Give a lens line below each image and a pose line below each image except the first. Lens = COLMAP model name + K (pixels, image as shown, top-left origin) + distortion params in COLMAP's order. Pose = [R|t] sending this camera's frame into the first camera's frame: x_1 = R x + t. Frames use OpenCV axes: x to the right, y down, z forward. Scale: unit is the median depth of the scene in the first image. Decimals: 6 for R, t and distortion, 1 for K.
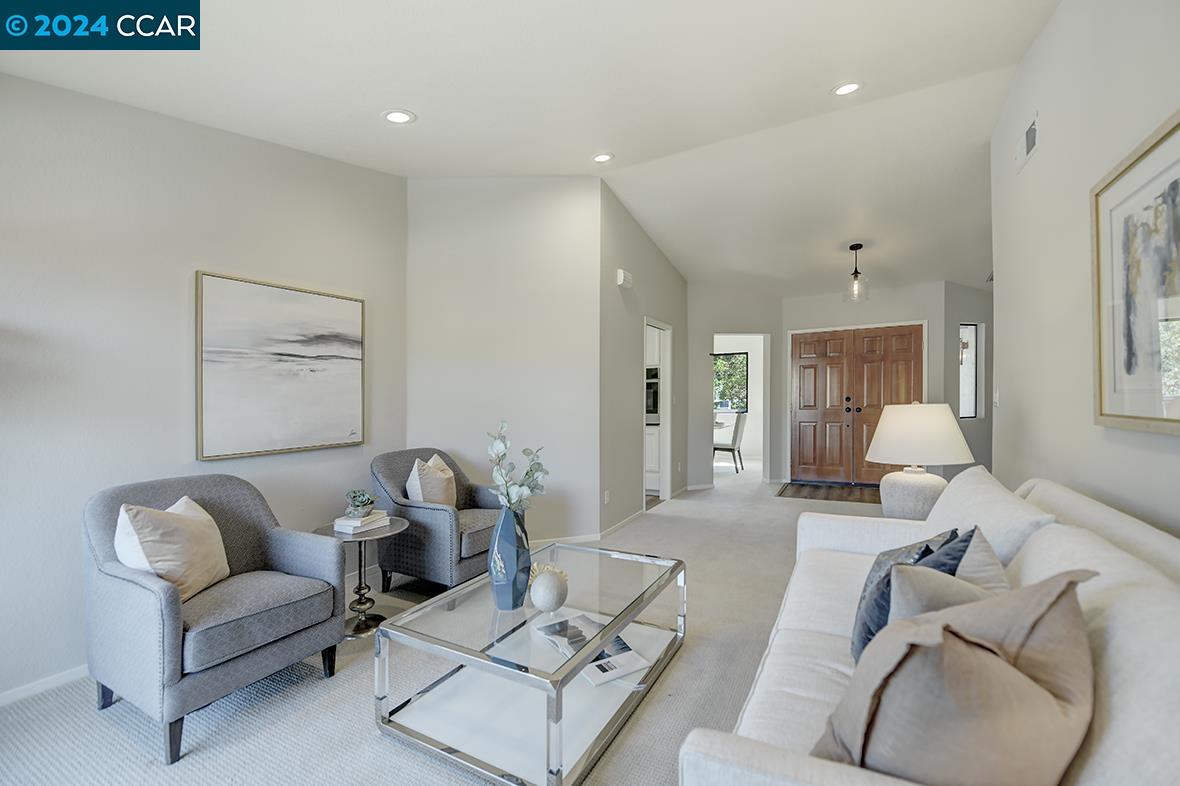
lens RADIAL K [[481.9, 0, 615.8], [0, 481.9, 405.4], [0, 0, 1]] dist [-0.000730, -0.000079]
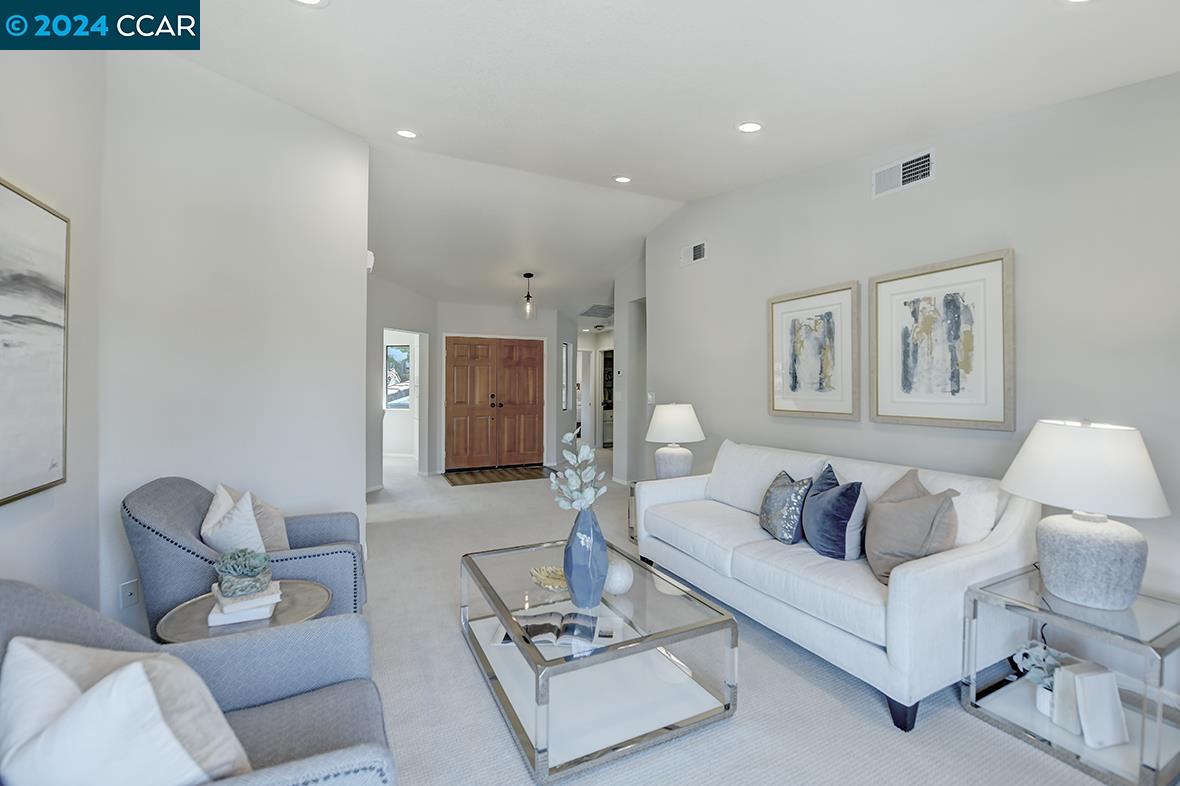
lens RADIAL K [[482.0, 0, 562.3], [0, 482.0, 398.1], [0, 0, 1]] dist [0.000065, -0.000066]
pose [[0.615515, -0.000463, 0.788125, -0.643602], [-0.000263, 1.000000, 0.000793, -0.017347], [-0.788125, -0.000696, 0.615515, 0.237975]]
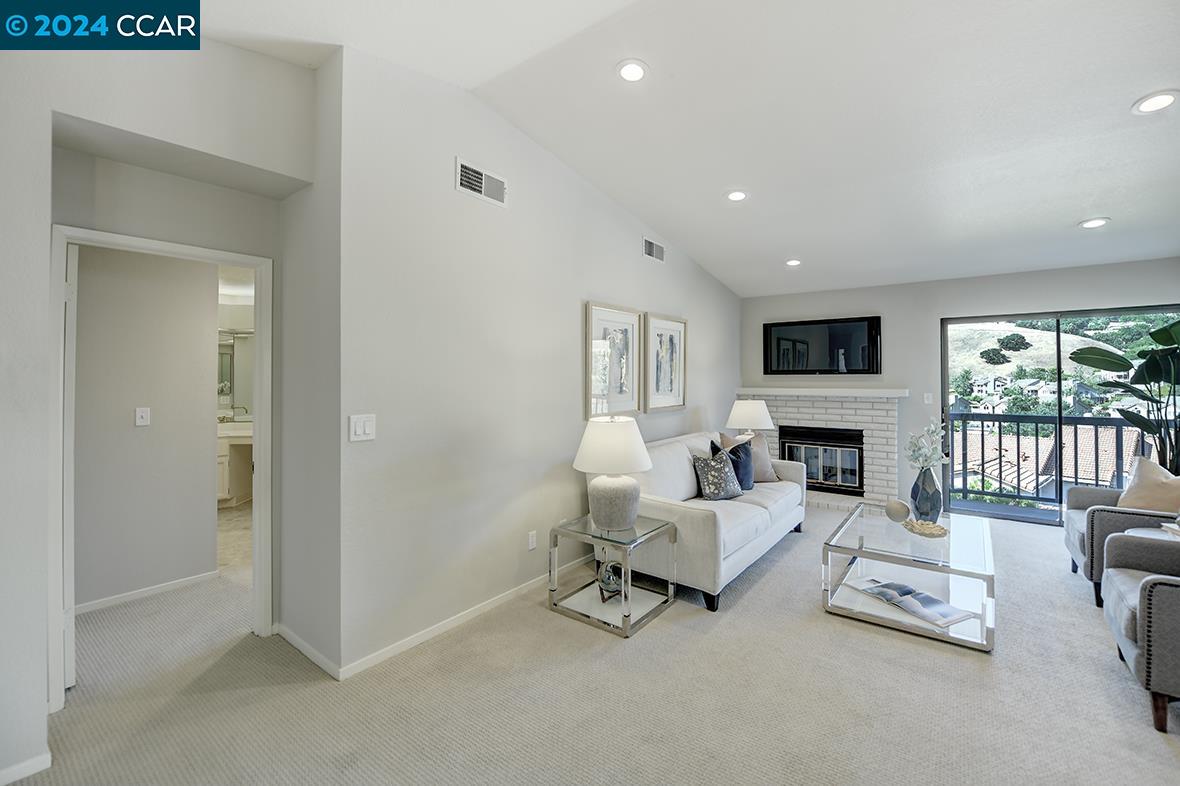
lens RADIAL K [[485.6, 0, 588.3], [0, 485.6, 383.2], [0, 0, 1]] dist [-0.016414, -0.000250]
pose [[-0.981838, 0.023943, 0.188207, 0.349593], [0.028904, 0.999302, 0.023659, -0.088928], [-0.187509, 0.028669, -0.981844, 1.643245]]
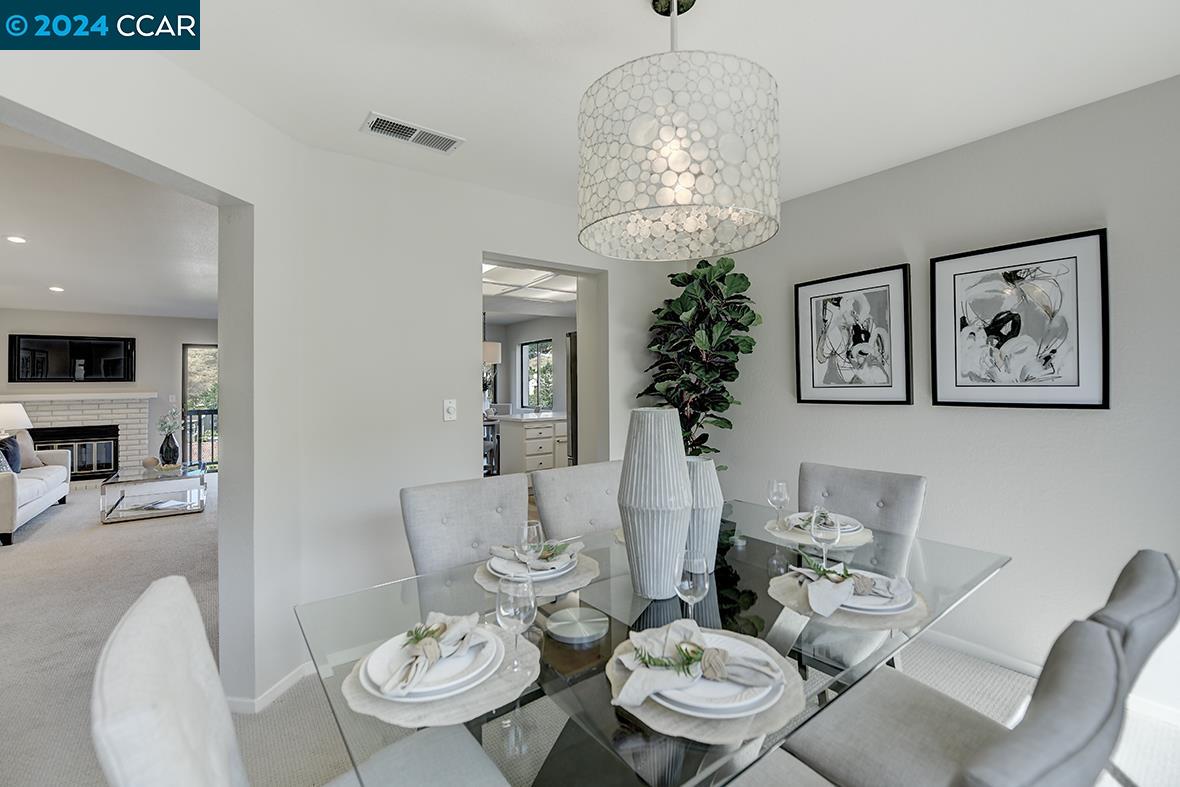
lens RADIAL K [[503.5, 0, 597.5], [0, 503.5, 372.0], [0, 0, 1]] dist [-0.020914, -0.000449]
pose [[-0.426173, 0.001476, -0.904641, 0.776653], [0.009390, 0.999952, -0.002792, -0.072193], [0.904593, -0.009685, -0.426166, 2.618858]]
